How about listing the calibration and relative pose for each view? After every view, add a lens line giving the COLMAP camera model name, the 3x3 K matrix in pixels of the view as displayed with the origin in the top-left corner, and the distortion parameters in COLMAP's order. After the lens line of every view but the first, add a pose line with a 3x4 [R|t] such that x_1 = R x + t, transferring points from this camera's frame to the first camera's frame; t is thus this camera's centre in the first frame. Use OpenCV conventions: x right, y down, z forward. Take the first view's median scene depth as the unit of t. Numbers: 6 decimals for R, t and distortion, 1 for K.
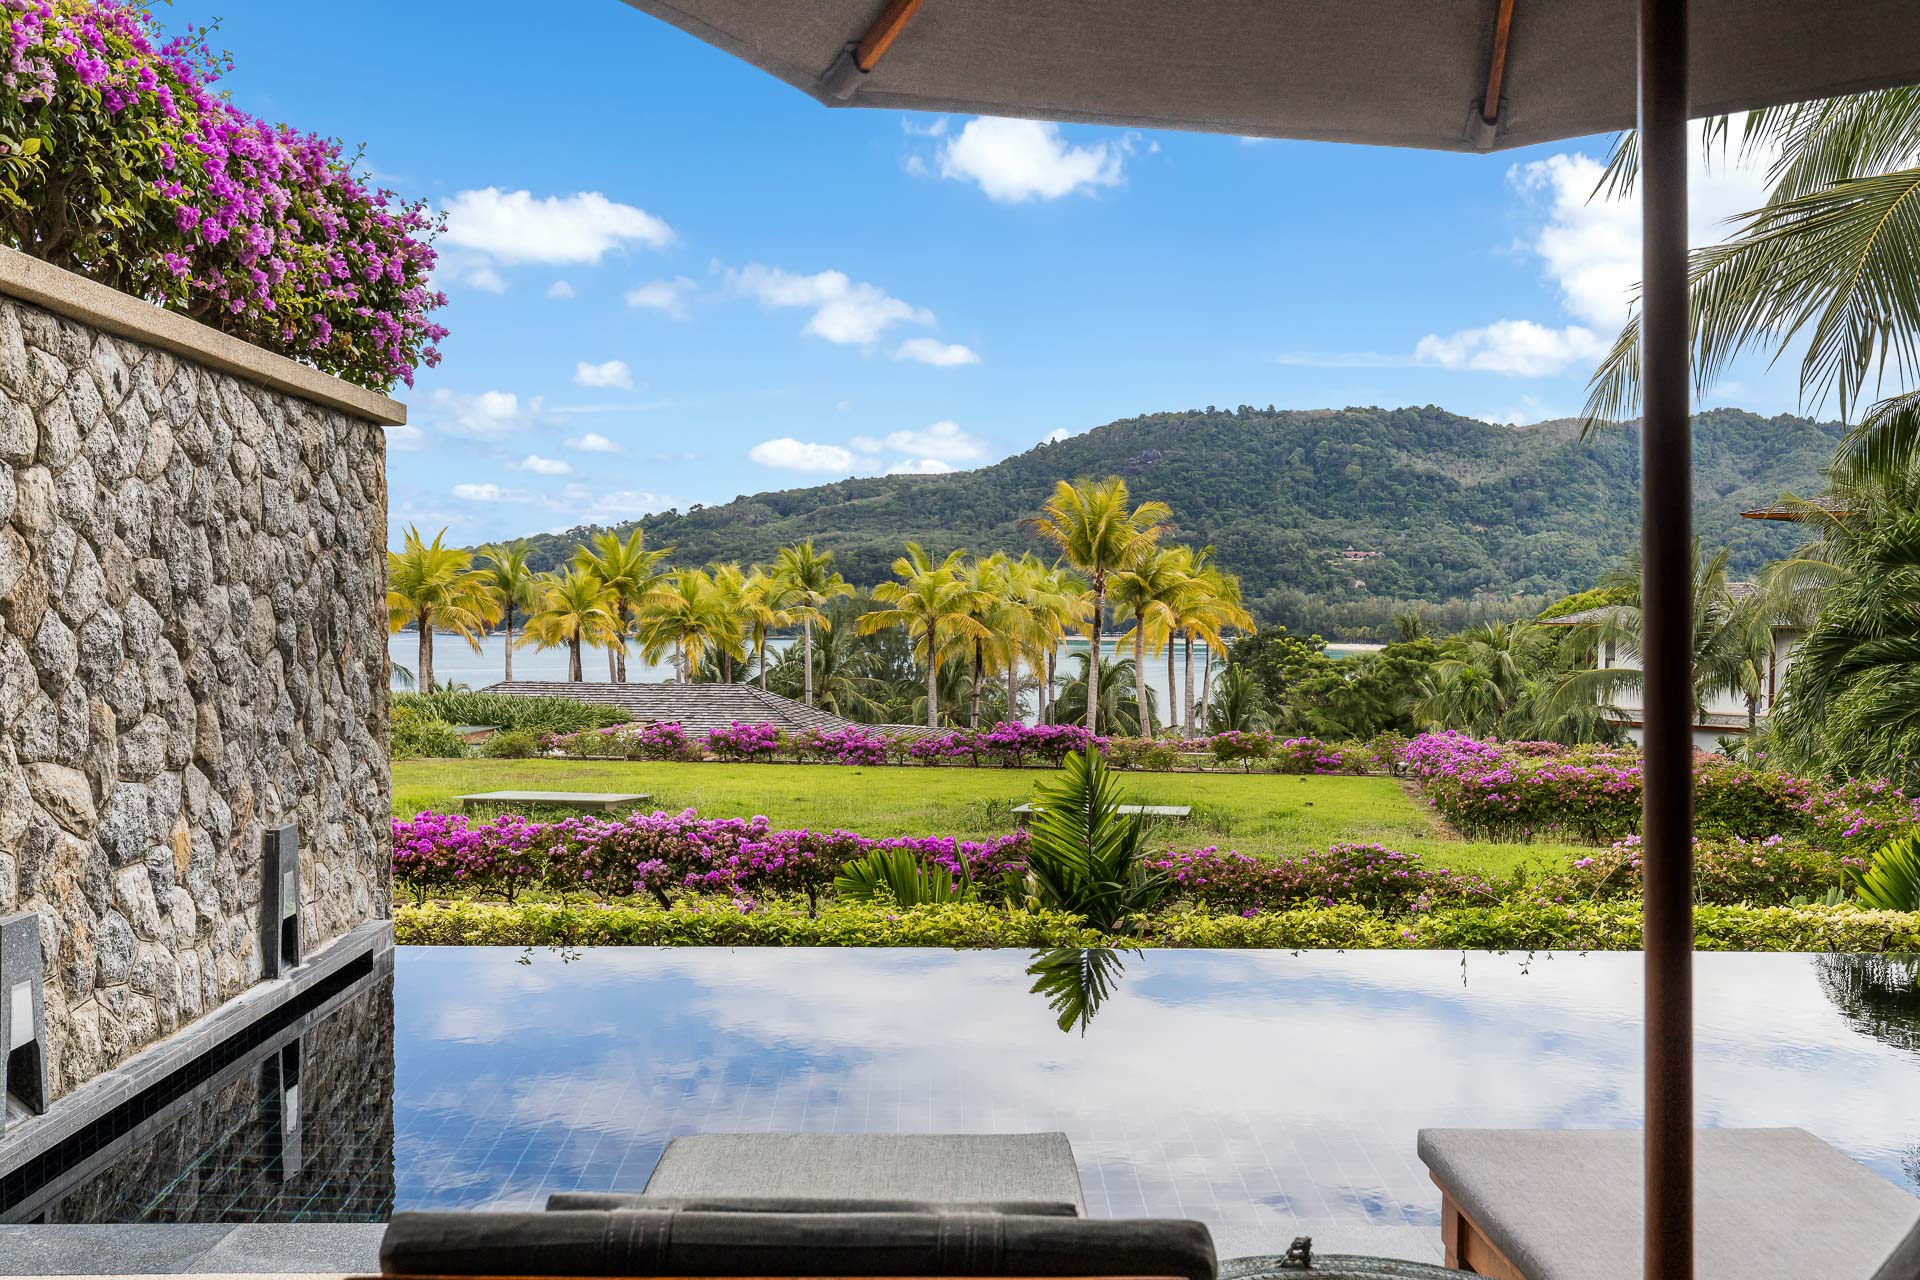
lens RADIAL K [[1917.6, 0, 960.0], [0, 1917.6, 640.0], [0, 0, 1]] dist [0.003449, 0.010615]
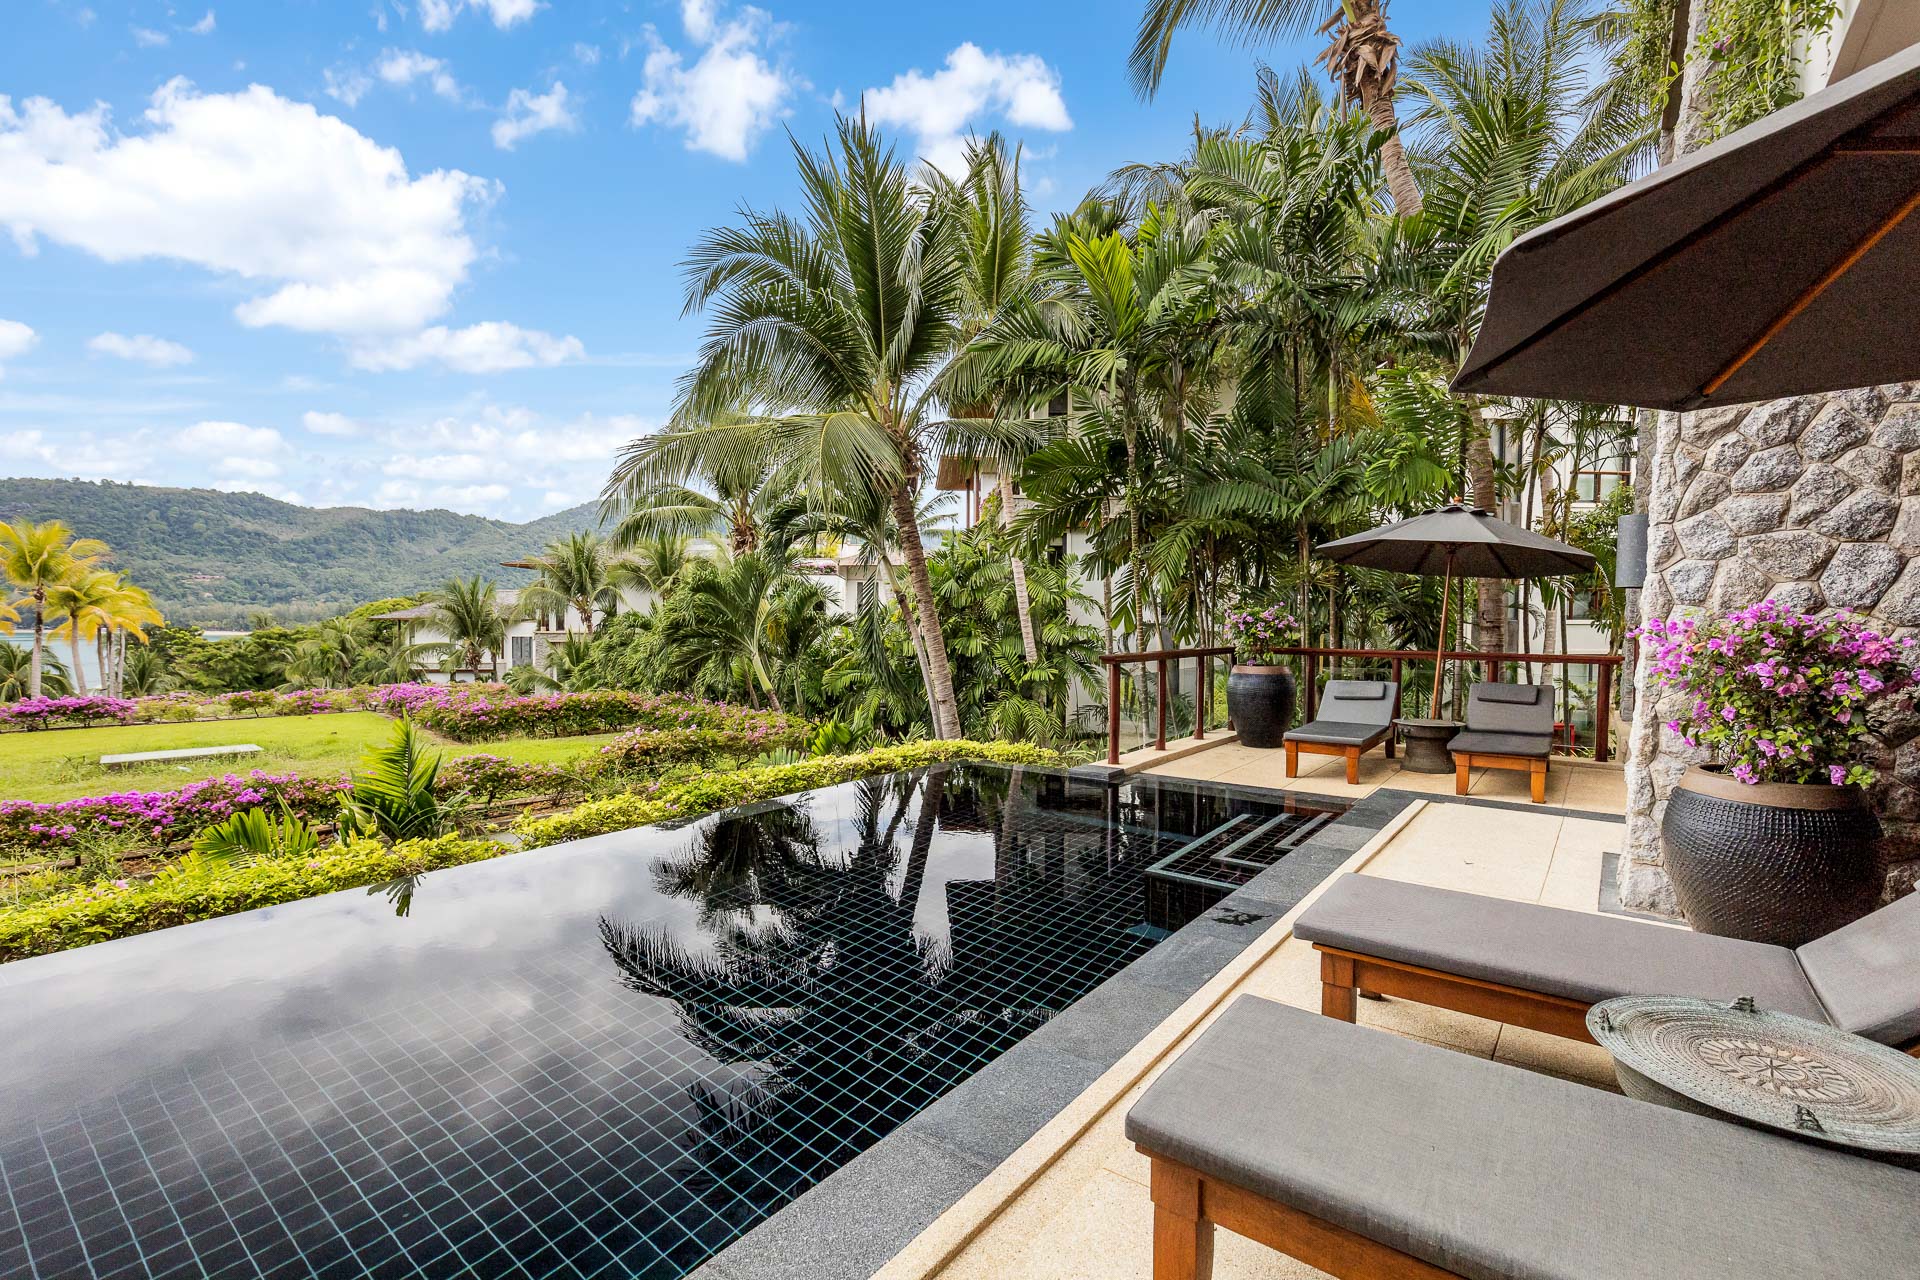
lens RADIAL K [[894.3, 0, 960.0], [0, 894.3, 640.0], [0, 0, 1]] dist [0.014357, -0.000071]
pose [[0.622437, -0.029219, 0.782124, -0.261805], [0.015283, 0.999566, 0.025180, -0.015343], [-0.782521, -0.003720, 0.622613, 0.329427]]
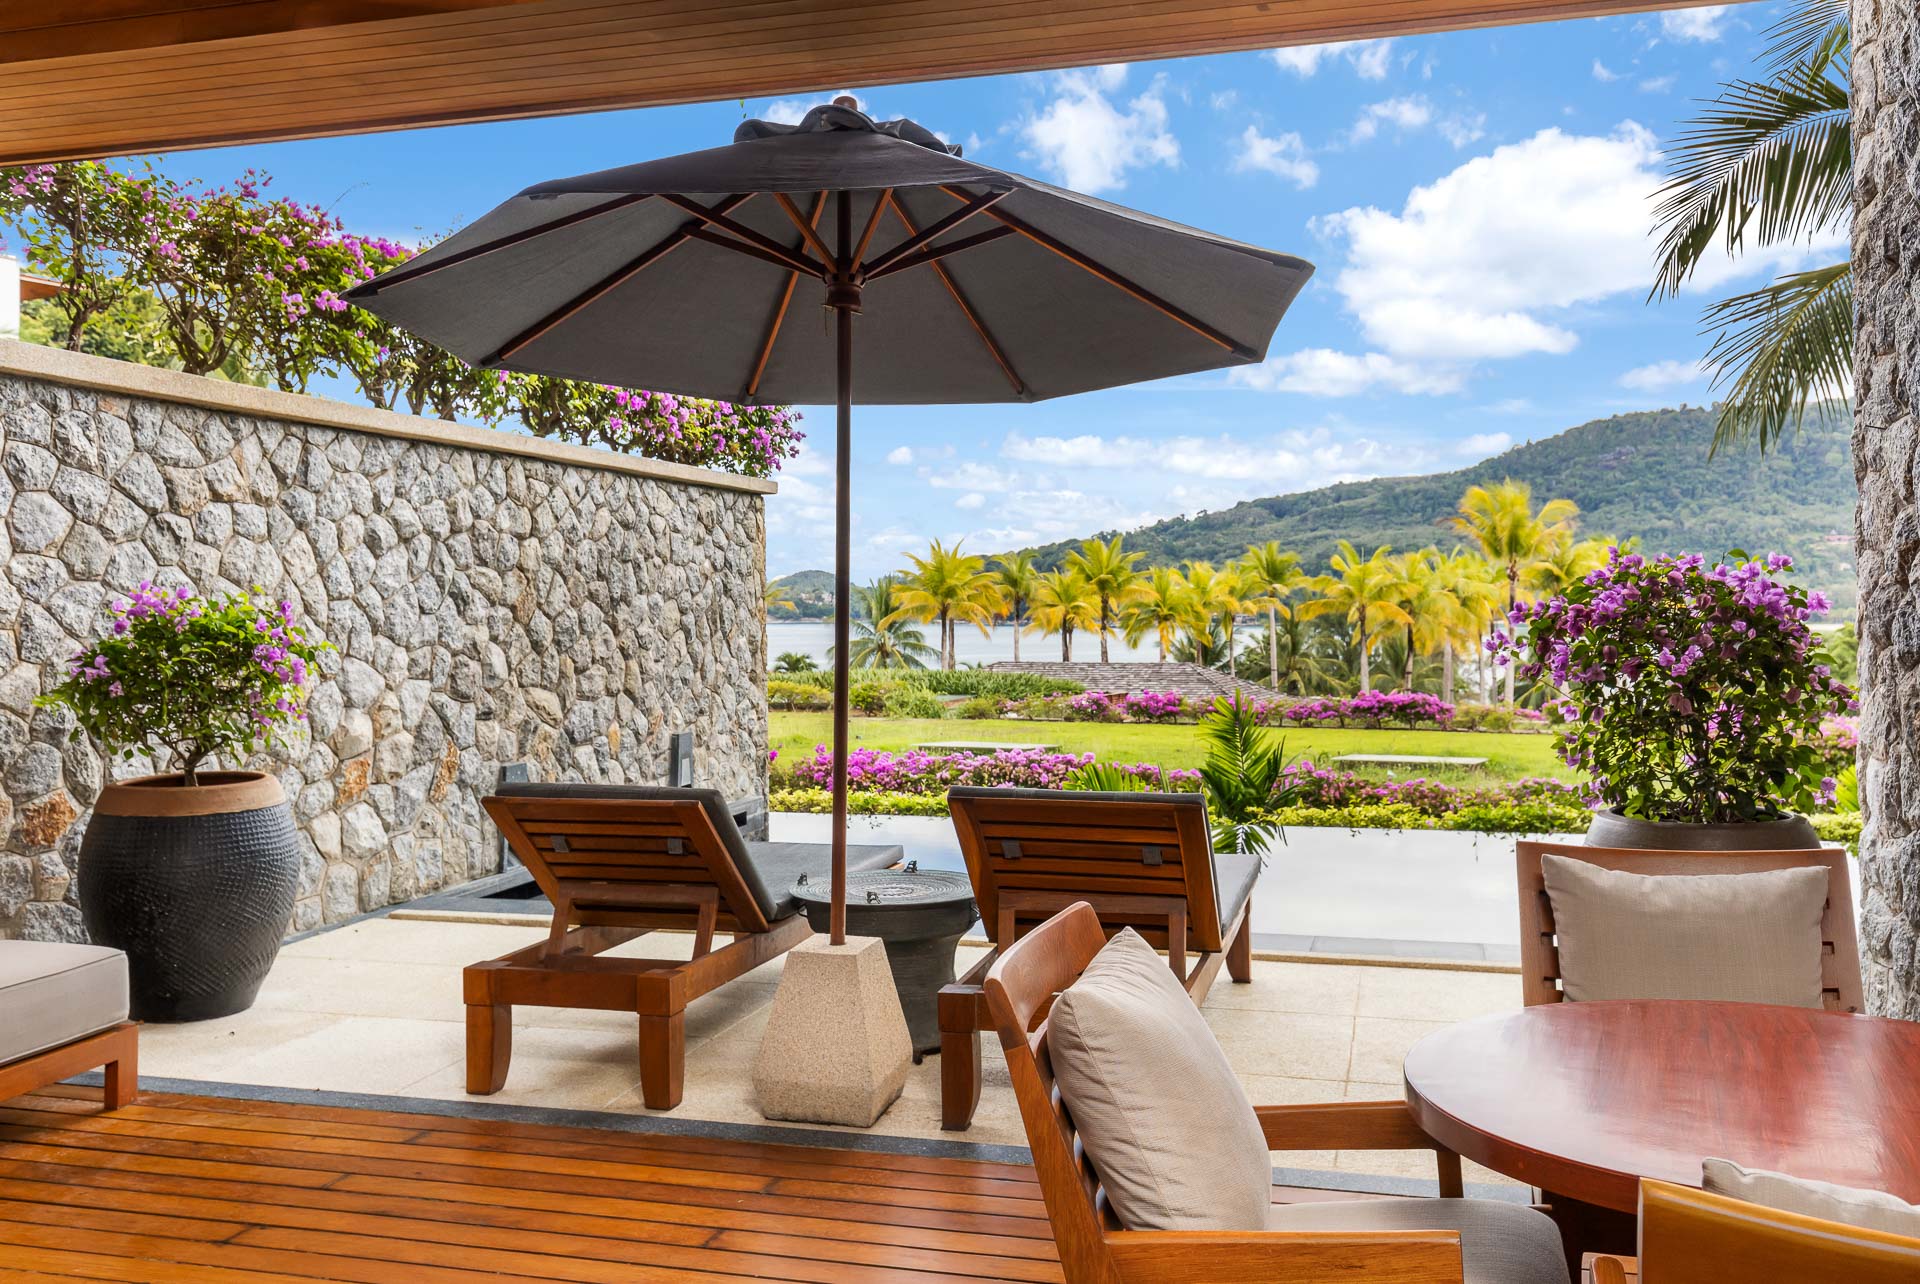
lens RADIAL K [[1663.0, 0, 961.7], [0, 1663.0, 471.6], [0, 0, 1]] dist [0.001605, -0.001609]
pose [[0.960409, -0.036560, -0.276186, 0.284338], [0.010579, 0.995423, -0.094983, 0.006759], [0.278394, 0.088301, 0.956399, -0.355306]]
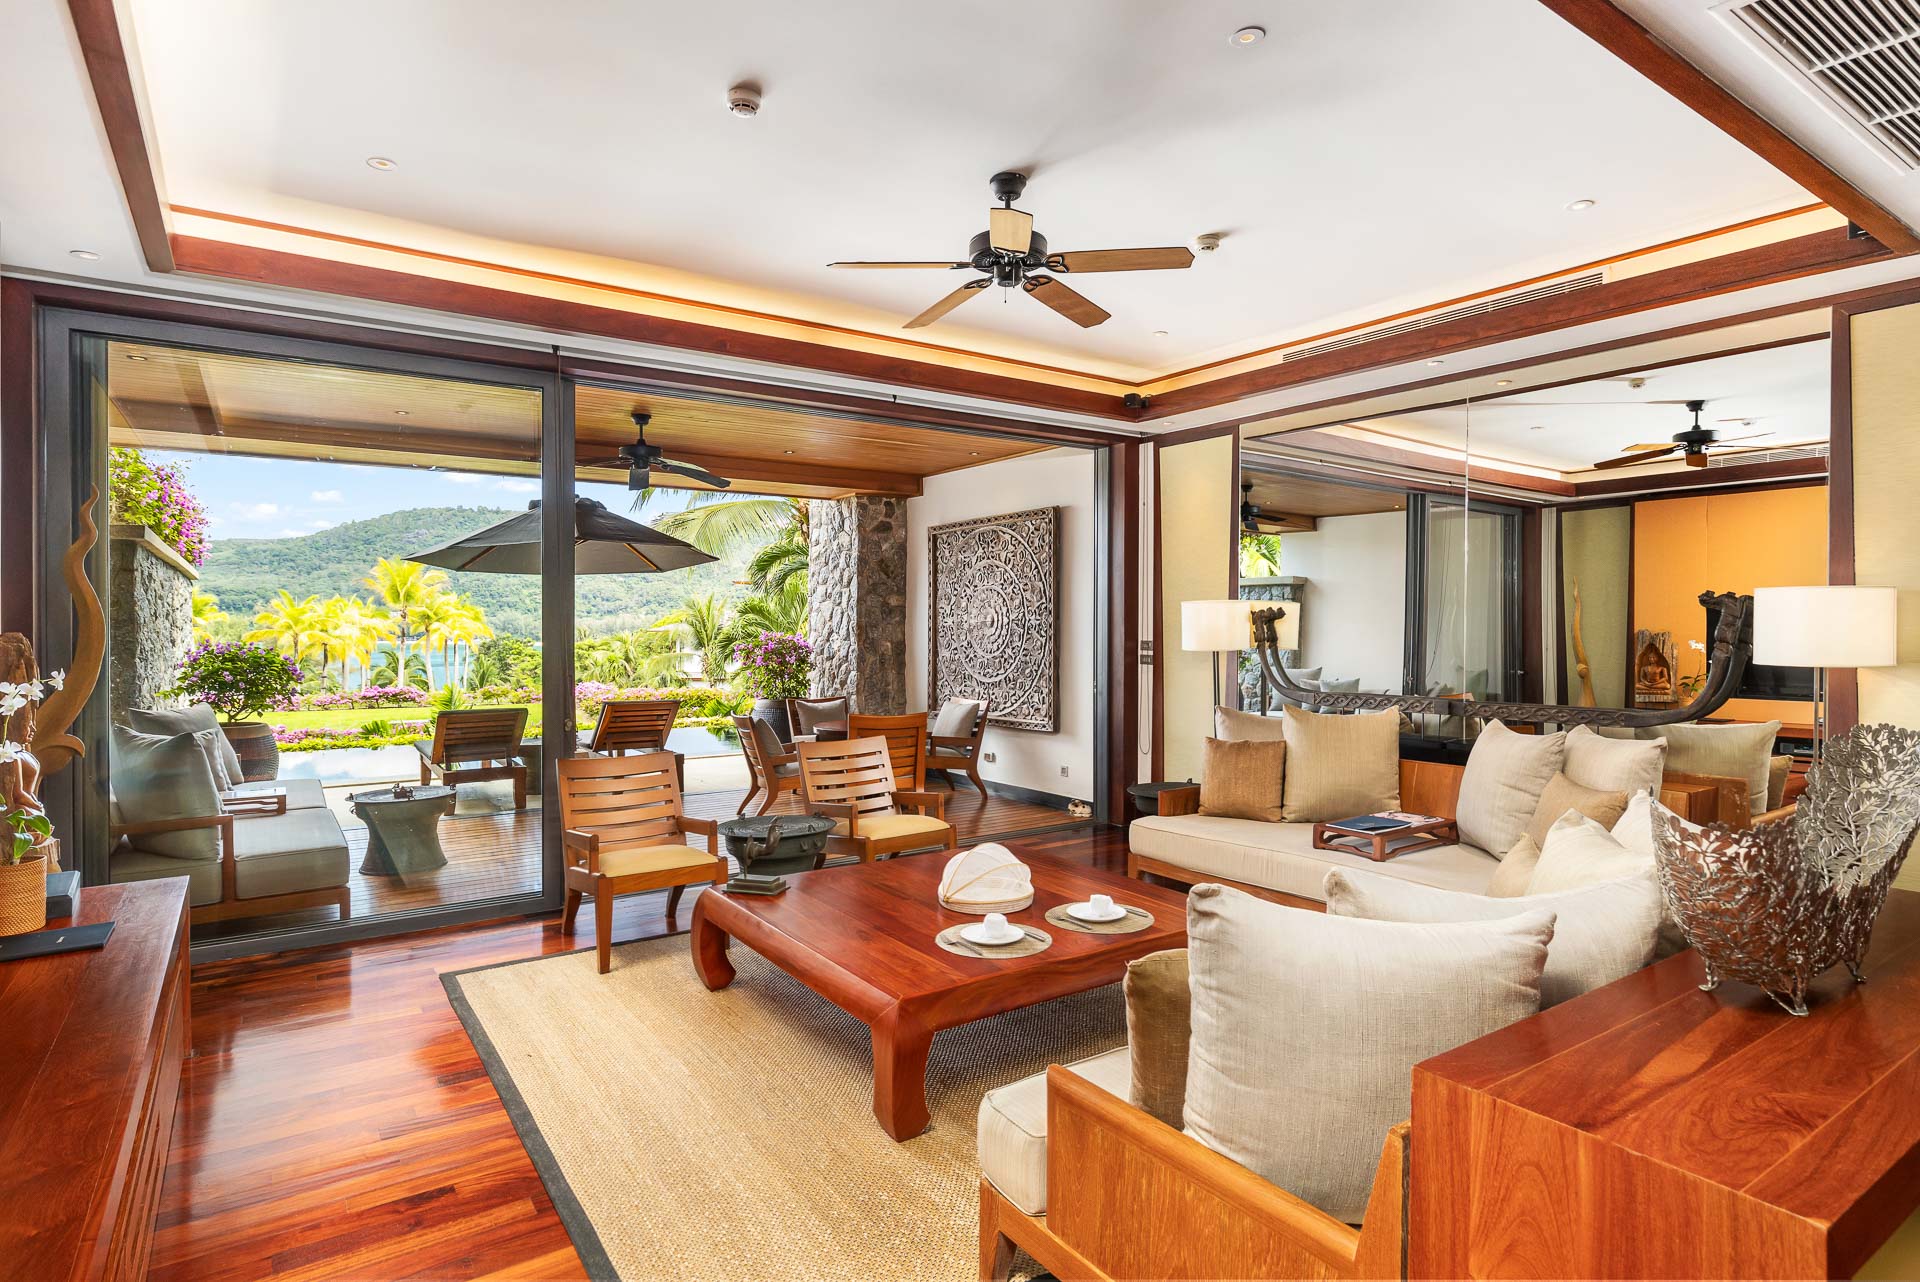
lens RADIAL K [[1007.0, 0, 968.2], [0, 1007.0, 627.6], [0, 0, 1]] dist [-0.000456, 0.000189]
pose [[0.827703, -0.011119, 0.561056, -0.191392], [0.017141, 0.999838, -0.005472, -0.011852], [-0.560904, 0.014146, 0.827760, -0.947674]]
